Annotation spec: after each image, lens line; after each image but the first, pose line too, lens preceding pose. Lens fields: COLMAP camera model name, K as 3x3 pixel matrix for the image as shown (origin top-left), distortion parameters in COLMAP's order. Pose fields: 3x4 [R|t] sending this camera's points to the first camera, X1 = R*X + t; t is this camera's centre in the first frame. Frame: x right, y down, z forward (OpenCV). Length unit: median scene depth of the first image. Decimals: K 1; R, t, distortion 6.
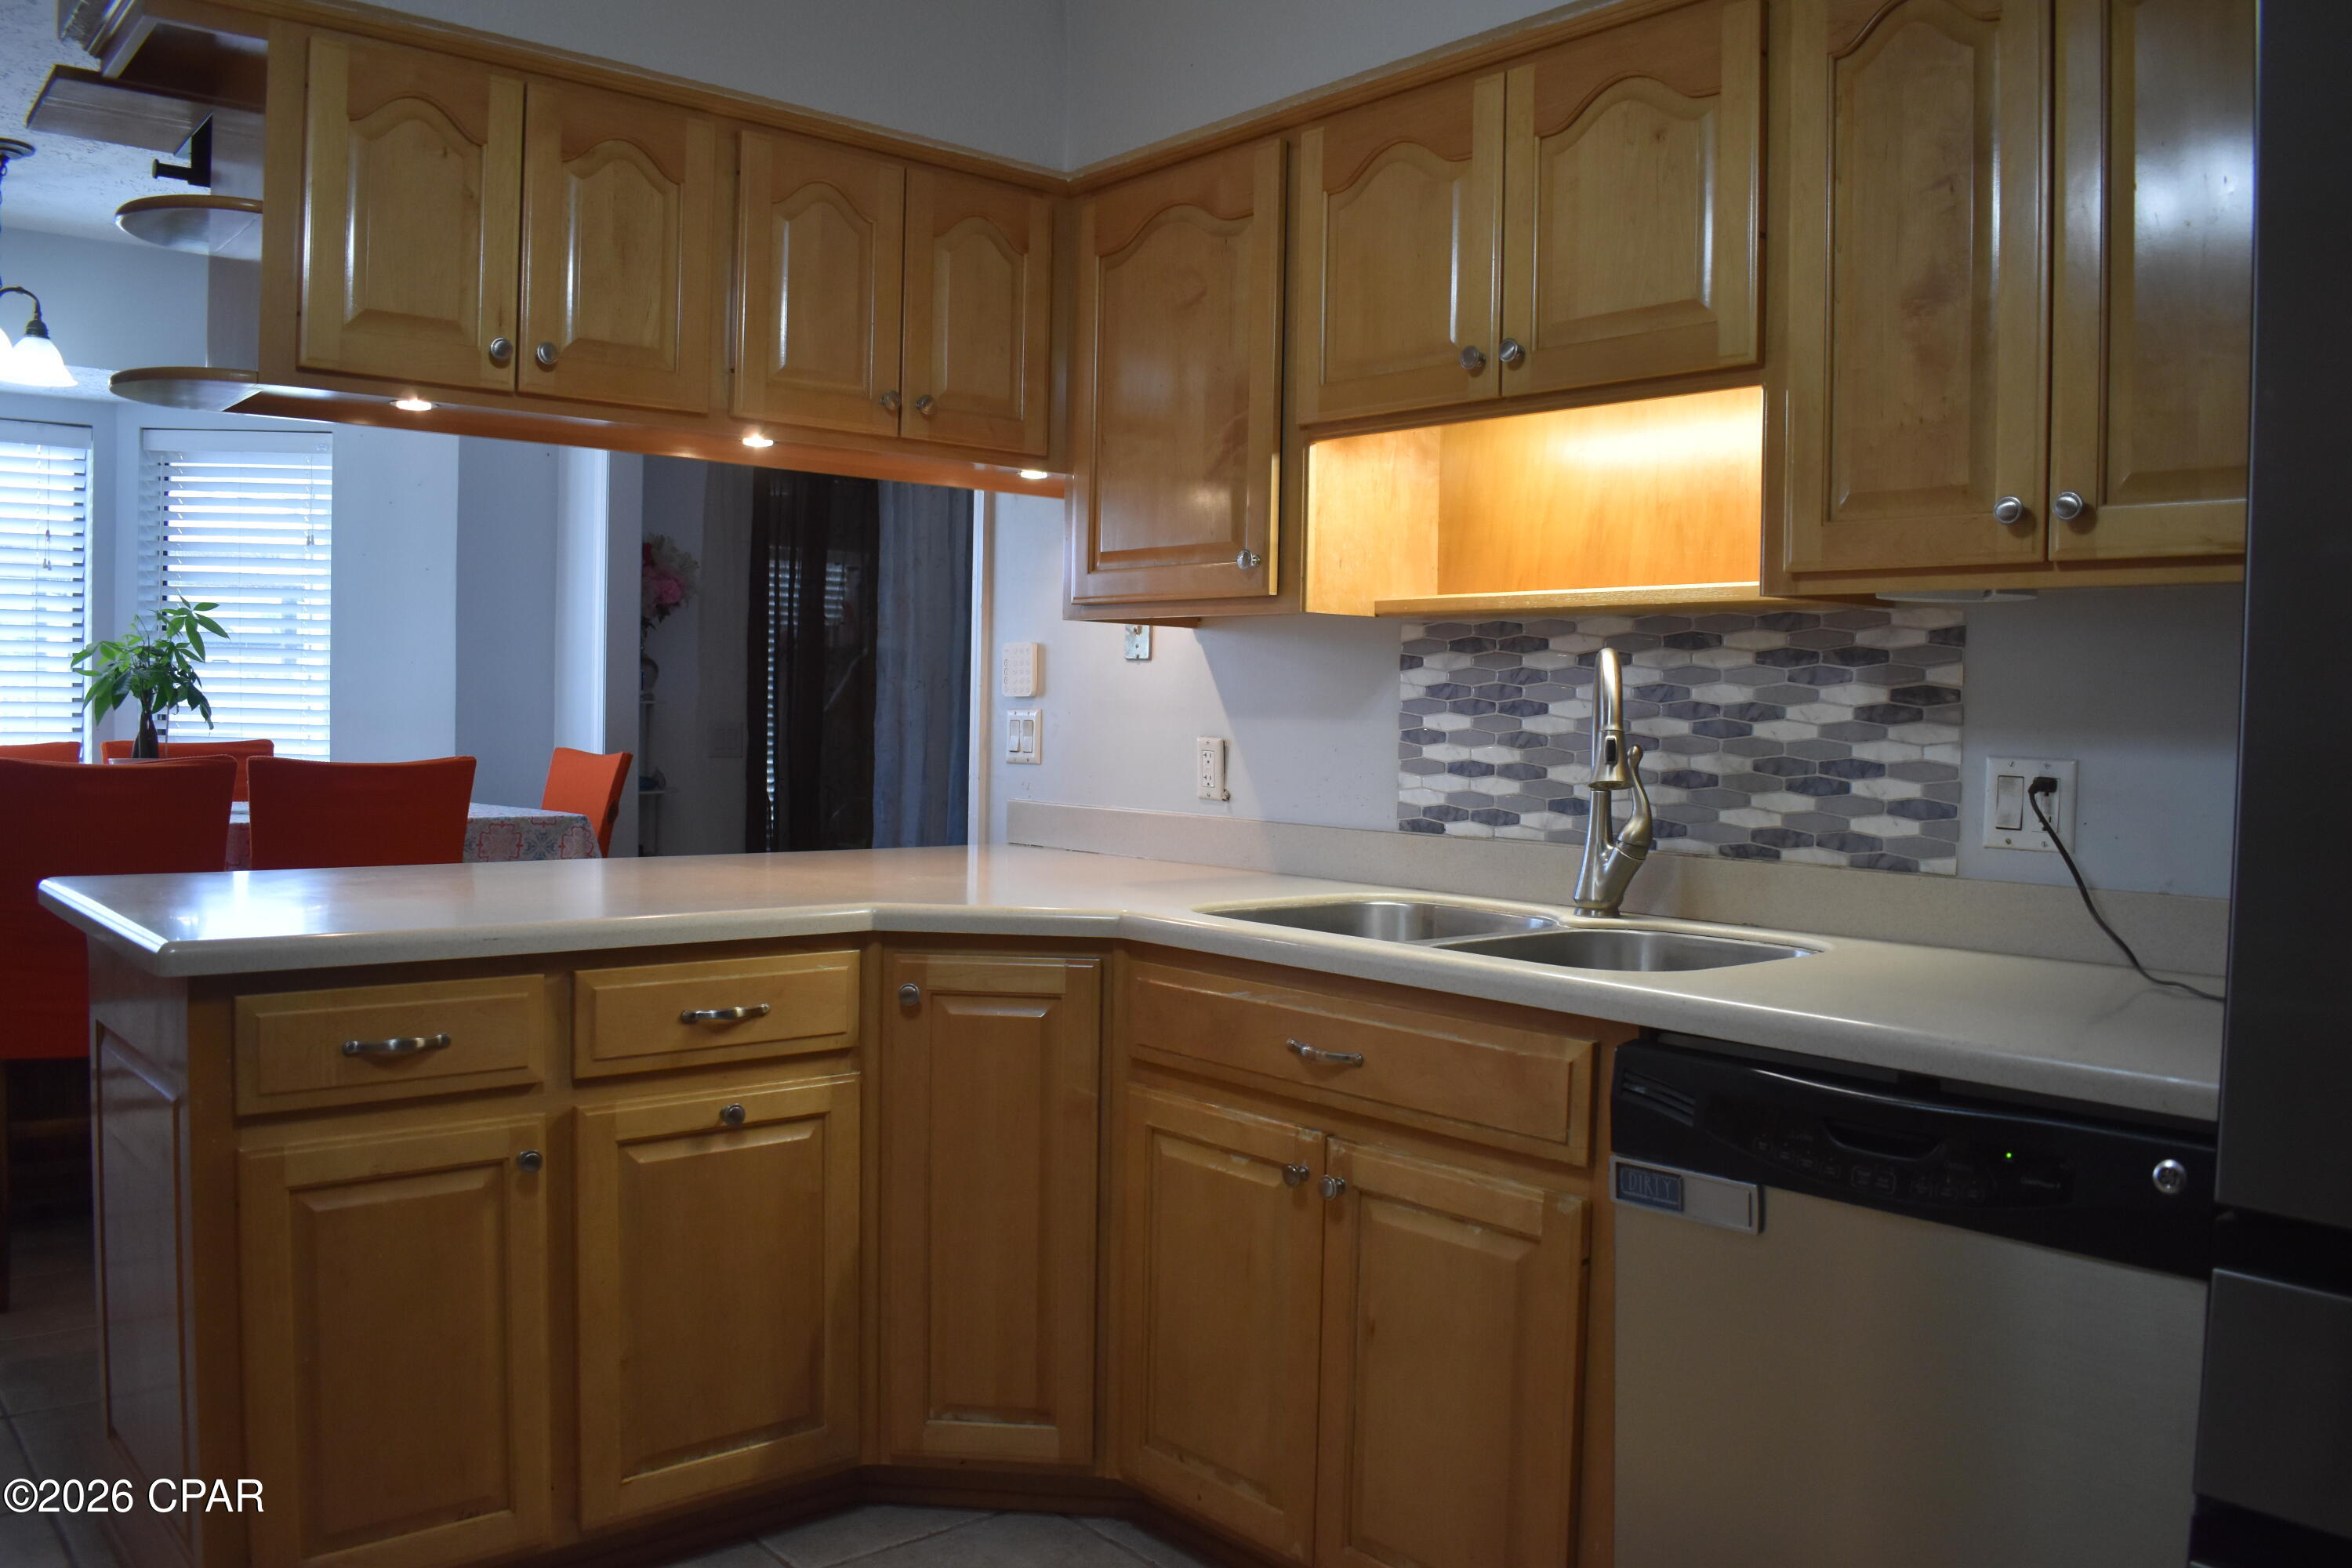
lens RADIAL K [[1828.8, 0, 1176.0], [0, 1828.8, 780.1], [0, 0, 1]] dist [-0.007088, -0.002047]
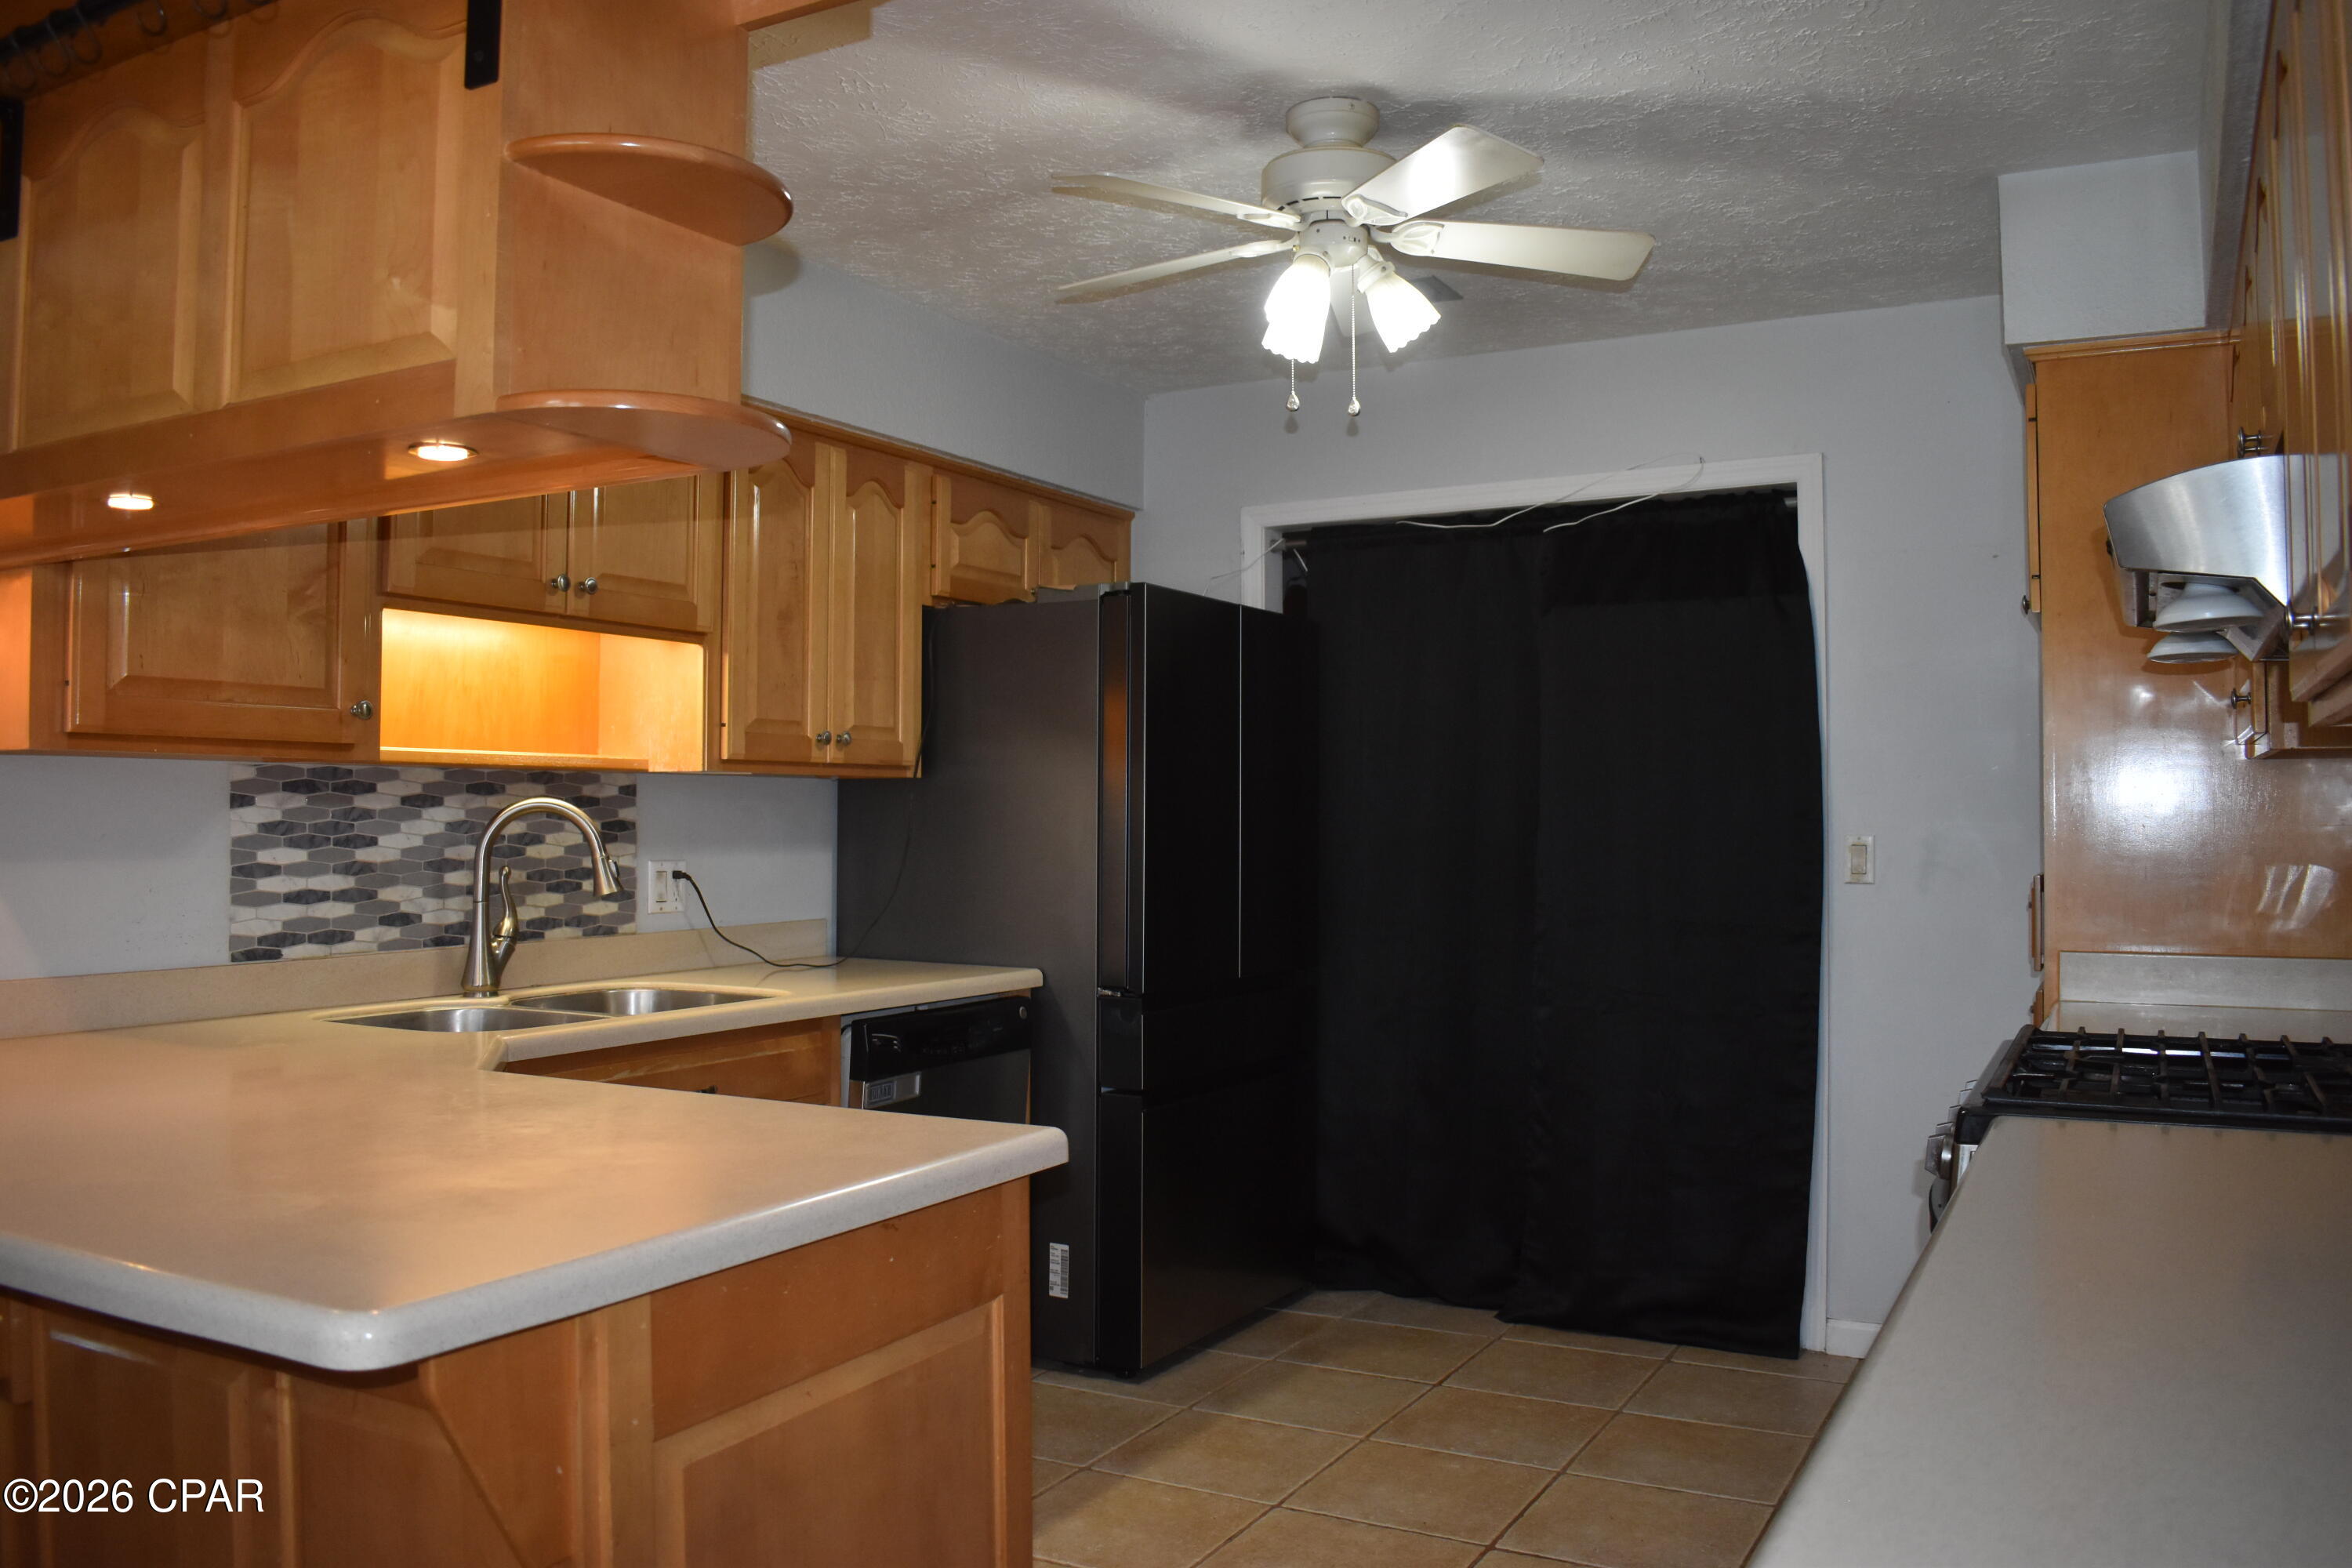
lens RADIAL K [[1828.8, 0, 1174.3], [0, 1828.8, 784.3], [0, 0, 1]] dist [-0.007088, -0.002047]
pose [[-0.314874, 0.020494, 0.948912, -1.103517], [0.058528, 0.998283, -0.002139, -0.042773], [-0.947327, 0.054864, -0.315533, 0.871843]]
